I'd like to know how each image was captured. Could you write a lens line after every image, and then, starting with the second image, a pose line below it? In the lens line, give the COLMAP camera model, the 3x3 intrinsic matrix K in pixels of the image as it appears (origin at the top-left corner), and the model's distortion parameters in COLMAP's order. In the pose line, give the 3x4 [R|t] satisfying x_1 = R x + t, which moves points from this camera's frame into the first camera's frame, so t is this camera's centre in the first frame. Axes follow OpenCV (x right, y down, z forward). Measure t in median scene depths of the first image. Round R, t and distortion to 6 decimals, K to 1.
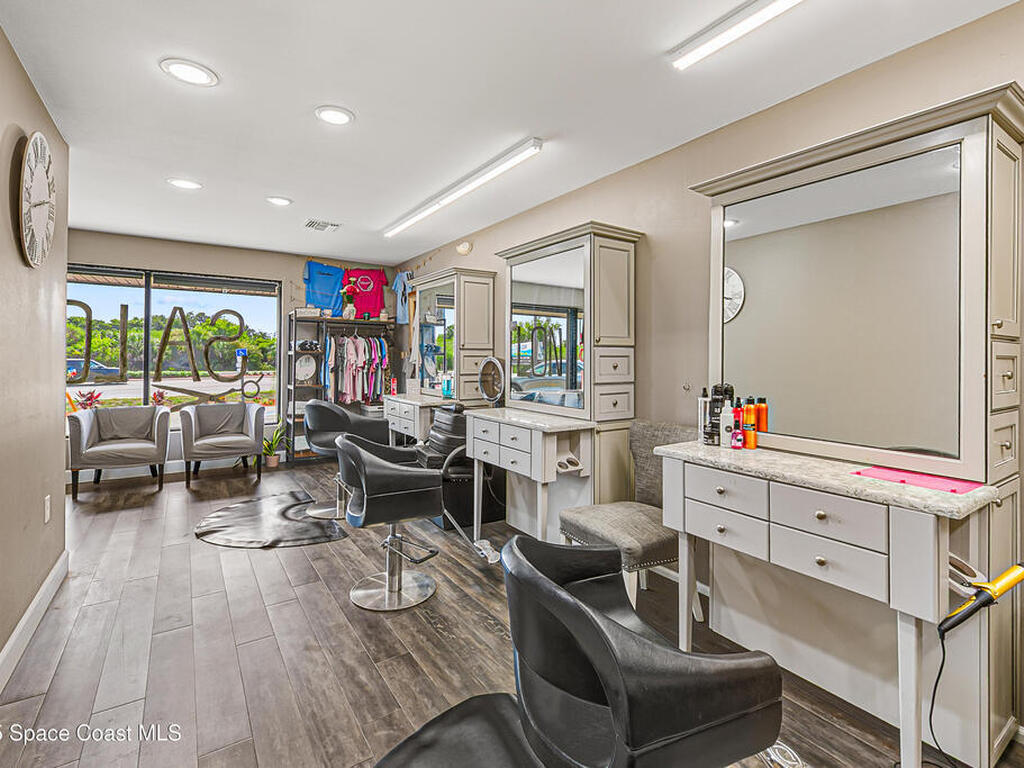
lens RADIAL K [[481.8, 0, 512.8], [0, 481.8, 353.1], [0, 0, 1]] dist [0.013299, -0.000698]
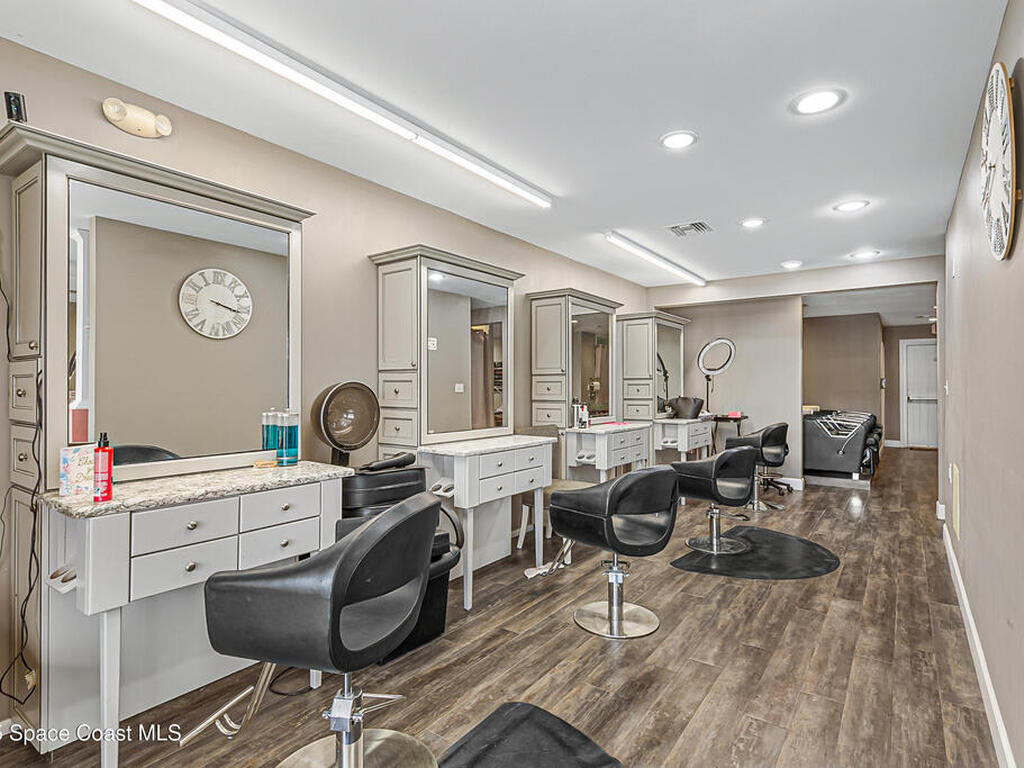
lens RADIAL K [[543.8, 0, 510.9], [0, 543.8, 382.5], [0, 0, 1]] dist [0.000565, 0.001502]
pose [[-0.340330, 0.004236, 0.940296, -1.082205], [-0.008394, 0.999936, -0.007542, 0.019383], [-0.940269, -0.010460, -0.340273, 1.414294]]
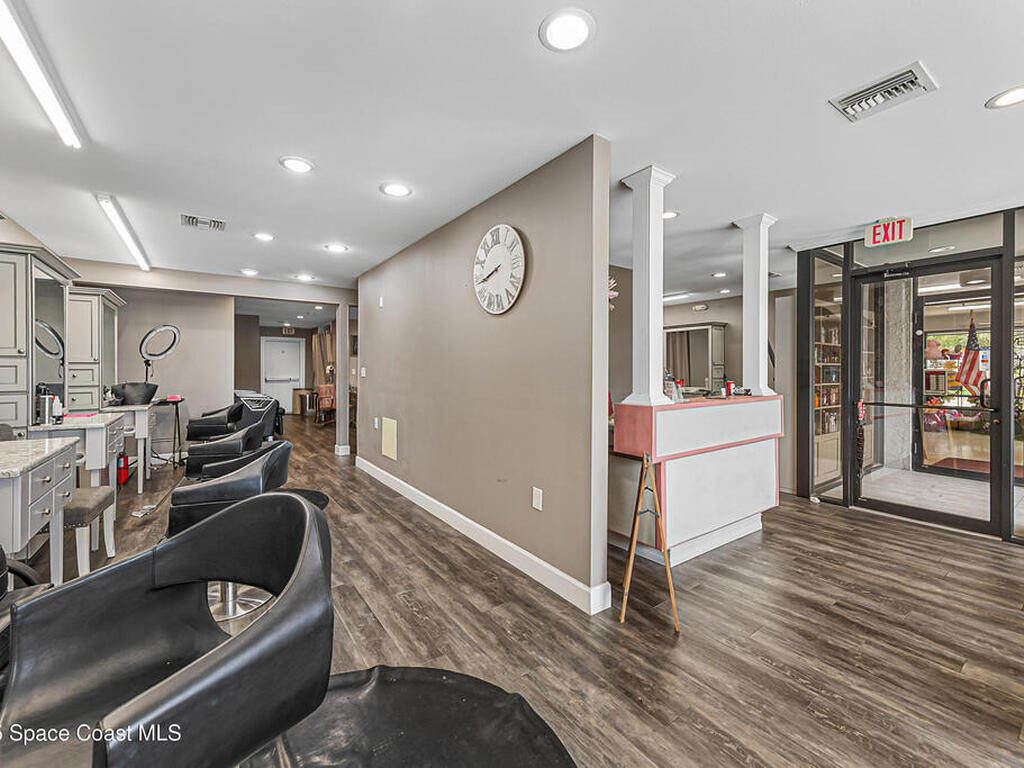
lens RADIAL K [[431.1, 0, 509.1], [0, 431.1, 375.9], [0, 0, 1]] dist [0.004873, -0.000244]
pose [[-0.999776, -0.001209, -0.021133, -0.738569], [-0.001333, 0.999982, 0.005845, 0.017719], [0.021126, 0.005872, -0.999760, 1.696199]]
